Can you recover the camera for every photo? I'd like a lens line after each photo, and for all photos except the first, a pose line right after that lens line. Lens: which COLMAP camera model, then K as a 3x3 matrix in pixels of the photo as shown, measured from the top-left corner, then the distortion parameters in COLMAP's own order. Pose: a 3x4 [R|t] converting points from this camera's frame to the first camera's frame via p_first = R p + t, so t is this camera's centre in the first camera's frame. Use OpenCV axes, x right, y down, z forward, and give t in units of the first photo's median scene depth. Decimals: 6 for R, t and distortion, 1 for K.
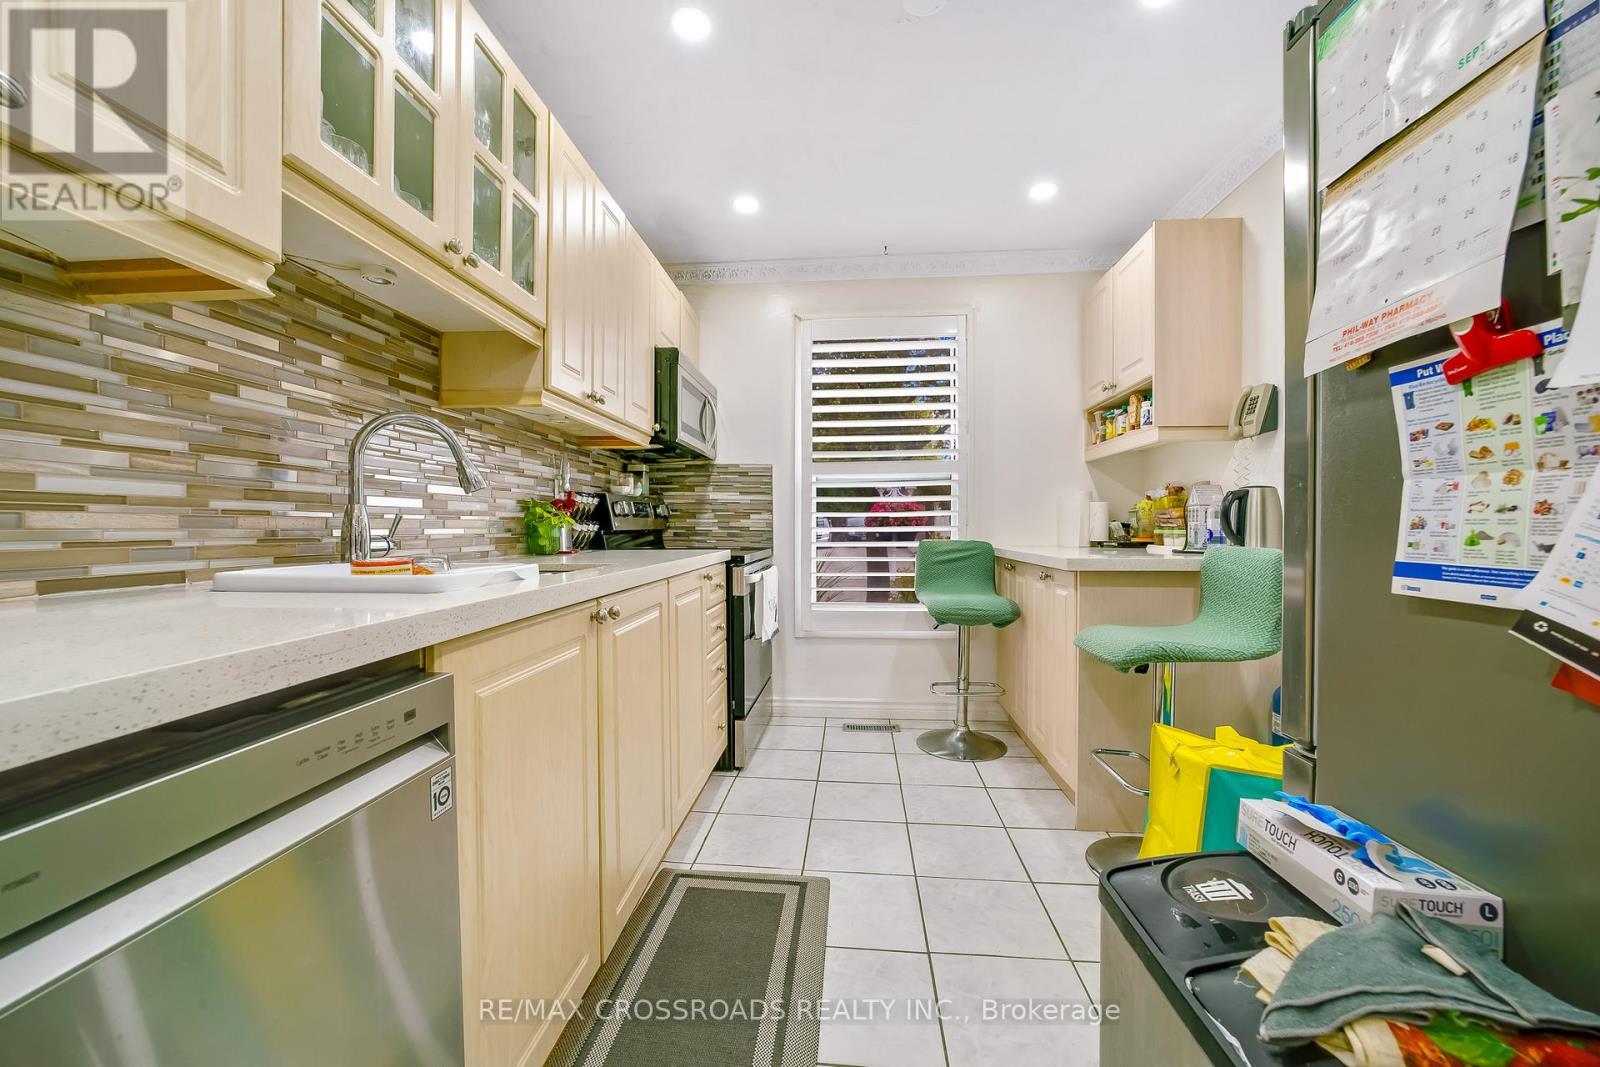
lens RADIAL K [[631.3, 0, 785.3], [0, 631.3, 527.9], [0, 0, 1]] dist [-0.000521, 0.000196]
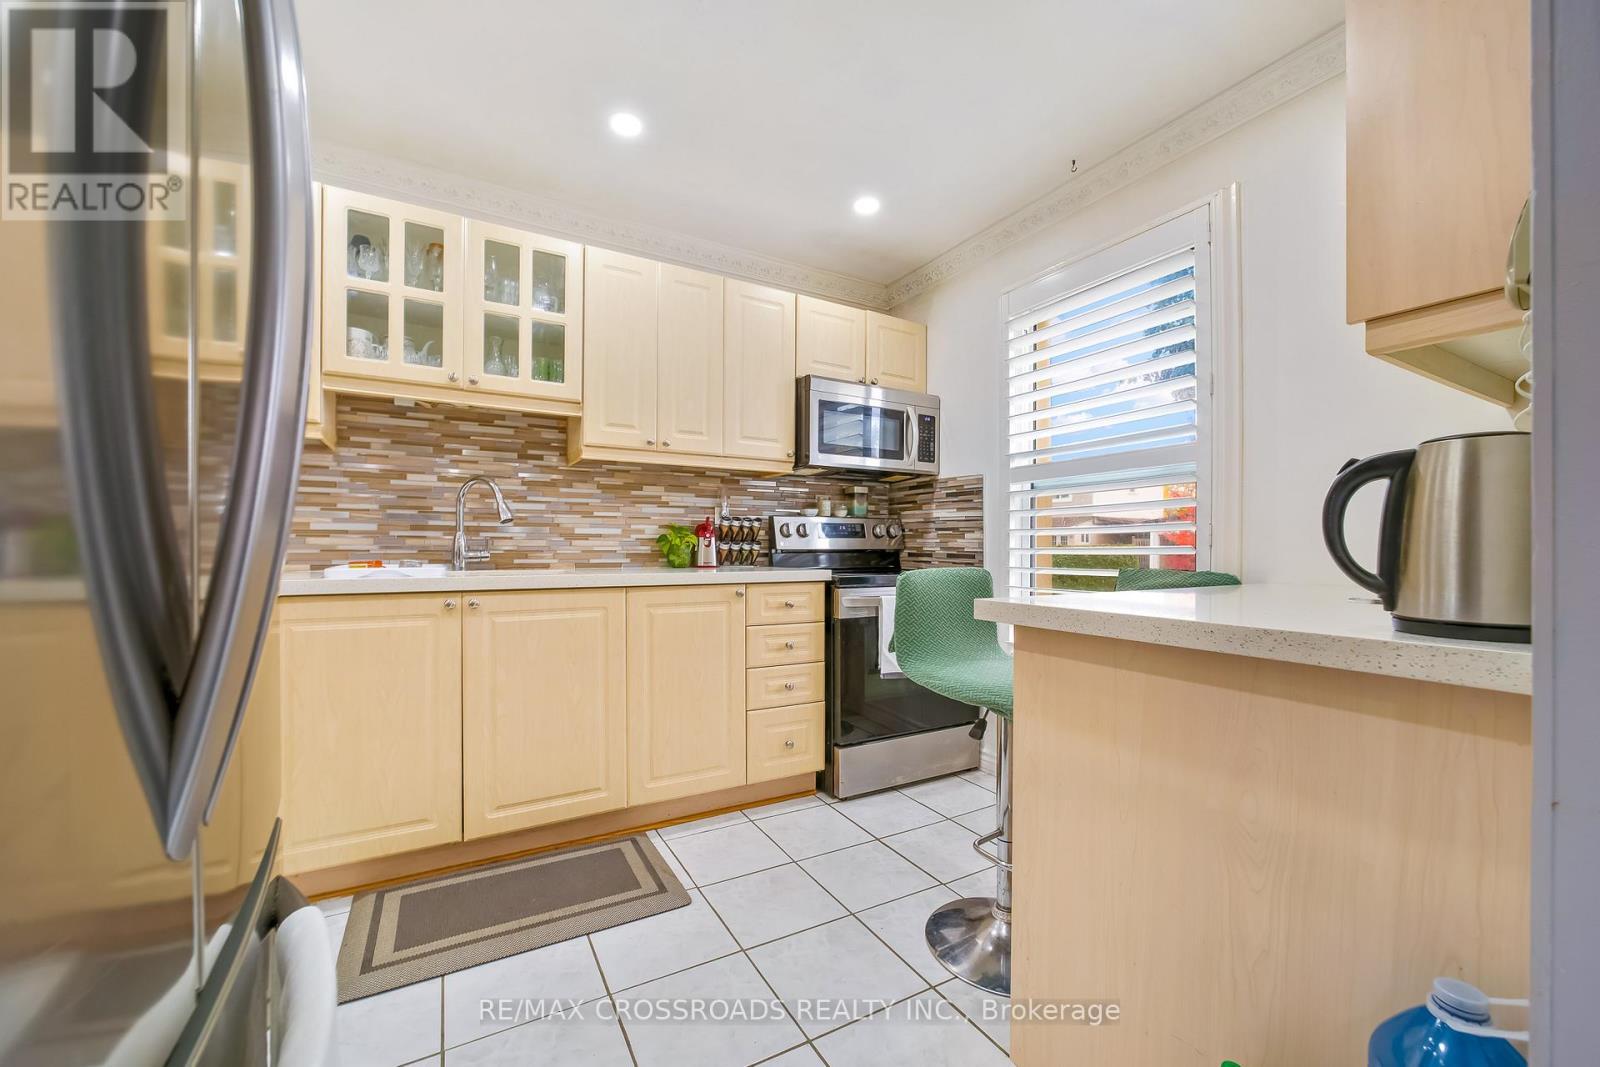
lens RADIAL K [[631.3, 0, 787.2], [0, 631.3, 543.1], [0, 0, 1]] dist [-0.000521, 0.000196]
pose [[0.571153, -0.001123, -0.820843, 0.829675], [-0.007123, 0.999955, -0.006324, -0.000584], [0.820813, 0.009459, 0.571119, 0.474335]]
